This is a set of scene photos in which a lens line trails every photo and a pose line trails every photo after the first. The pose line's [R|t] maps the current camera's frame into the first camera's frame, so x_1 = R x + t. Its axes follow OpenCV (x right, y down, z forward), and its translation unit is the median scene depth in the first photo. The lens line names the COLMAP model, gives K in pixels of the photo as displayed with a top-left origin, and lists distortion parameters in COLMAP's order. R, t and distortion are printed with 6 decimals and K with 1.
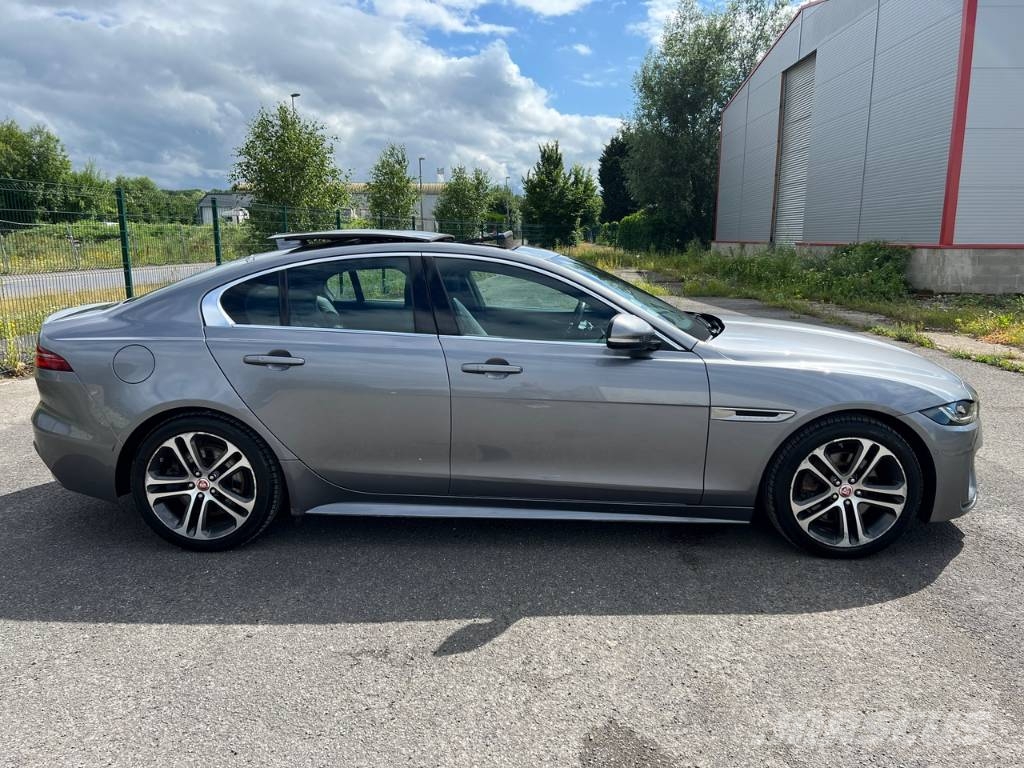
lens RADIAL K [[769.0, 0, 514.2], [0, 769.0, 383.5], [0, 0, 1]] dist [0.057528, -0.071272]
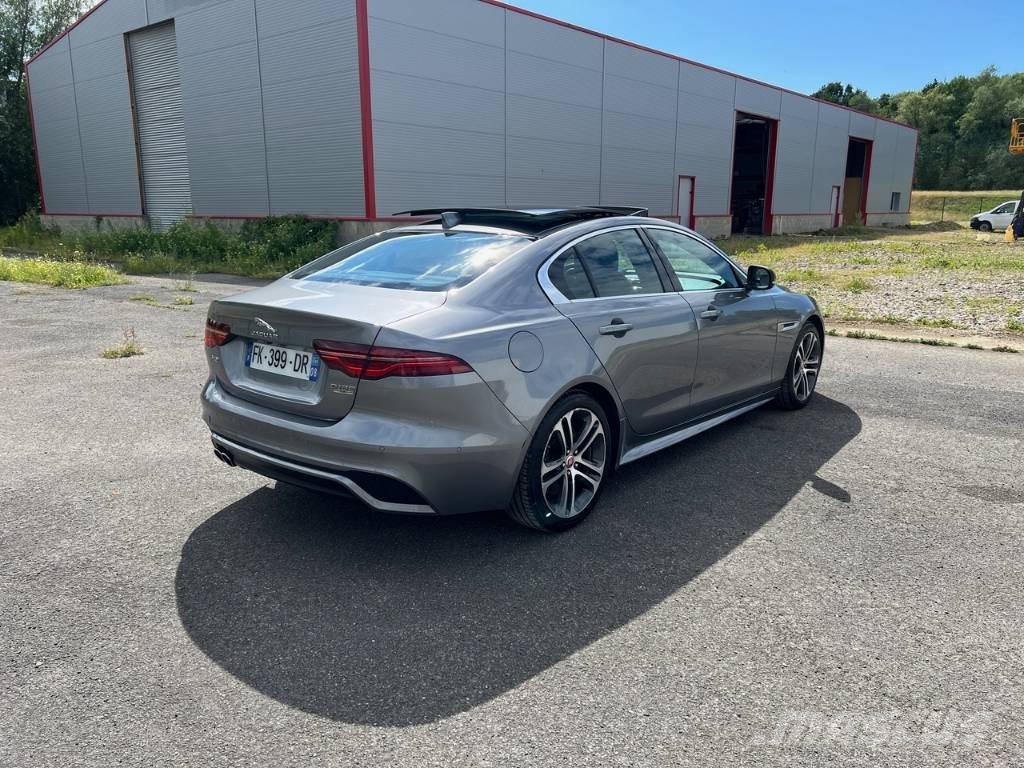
lens RADIAL K [[761.1, 0, 520.9], [0, 761.1, 383.5], [0, 0, 1]] dist [0.049676, -0.052852]
pose [[0.618661, -0.172209, 0.766553, -1.202076], [0.144751, 0.983963, 0.104227, -0.082205], [-0.772209, 0.046478, 0.633667, 0.429893]]
